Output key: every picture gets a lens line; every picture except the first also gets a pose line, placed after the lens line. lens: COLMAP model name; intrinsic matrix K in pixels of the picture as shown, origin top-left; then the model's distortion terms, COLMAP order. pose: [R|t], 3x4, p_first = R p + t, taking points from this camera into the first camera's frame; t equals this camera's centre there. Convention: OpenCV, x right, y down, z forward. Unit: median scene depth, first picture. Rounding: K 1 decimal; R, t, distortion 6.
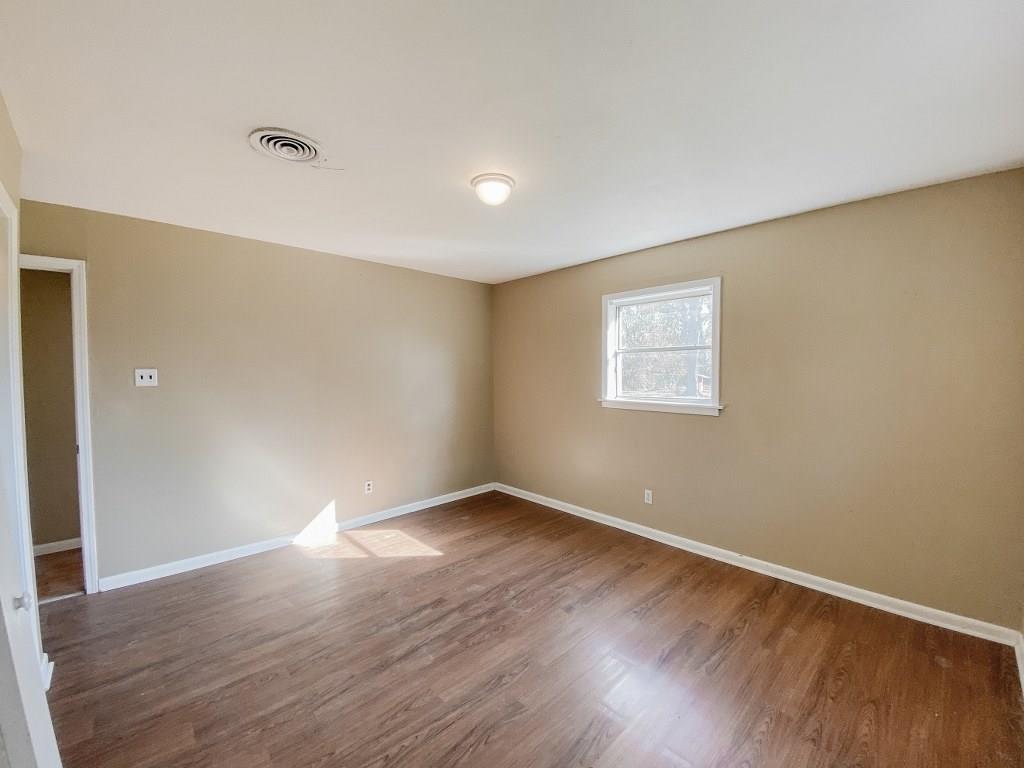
lens RADIAL K [[429.2, 0, 508.0], [0, 429.2, 379.2], [0, 0, 1]] dist [0.097282, -0.058839]
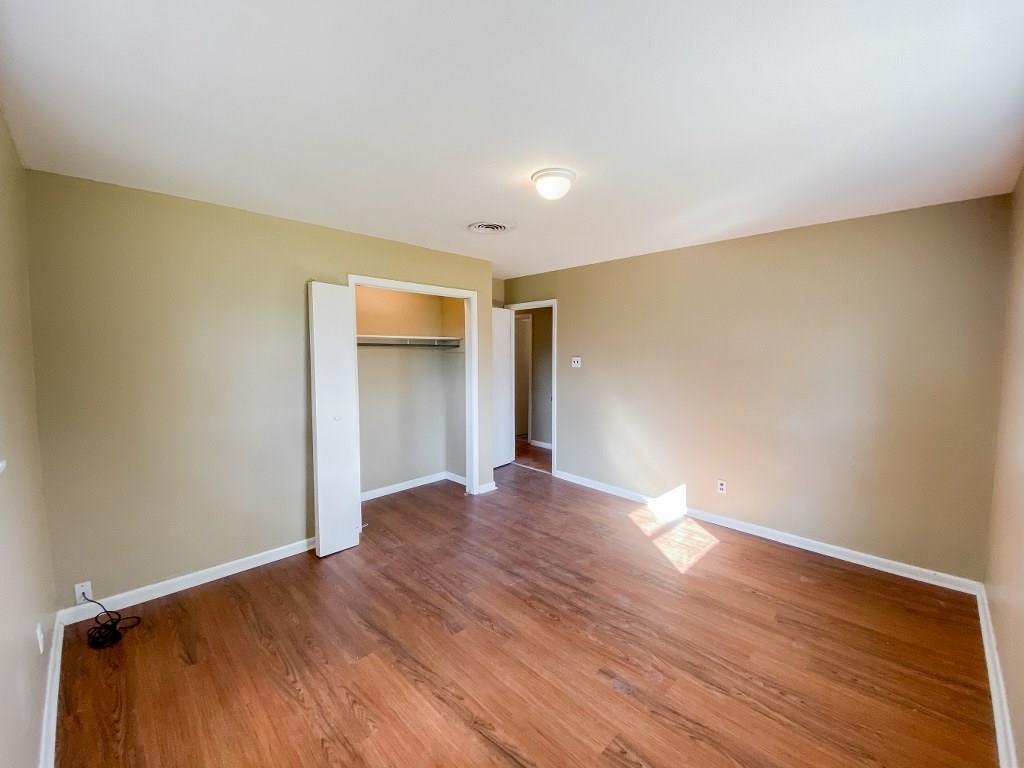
lens RADIAL K [[415.9, 0, 513.1], [0, 415.9, 379.8], [0, 0, 1]] dist [0.023530, -0.015534]
pose [[0.030564, 0.067089, -0.997279, 0.765683], [-0.036737, 0.997146, 0.065954, -0.033314], [0.998857, 0.034621, 0.032941, 0.725468]]
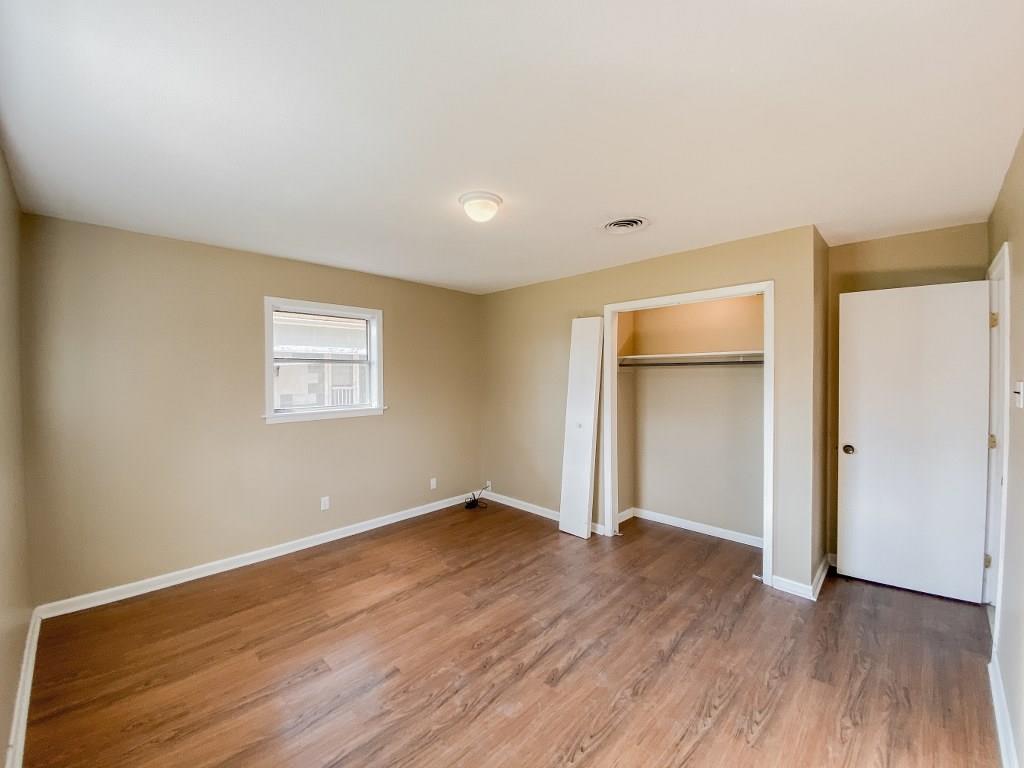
lens RADIAL K [[418.3, 0, 508.7], [0, 418.3, 378.8], [0, 0, 1]] dist [0.026884, -0.022653]
pose [[-0.999415, 0.007240, -0.033426, -0.053071], [0.005590, 0.998773, 0.049204, -0.063341], [0.033741, 0.048988, -0.998229, 1.623410]]
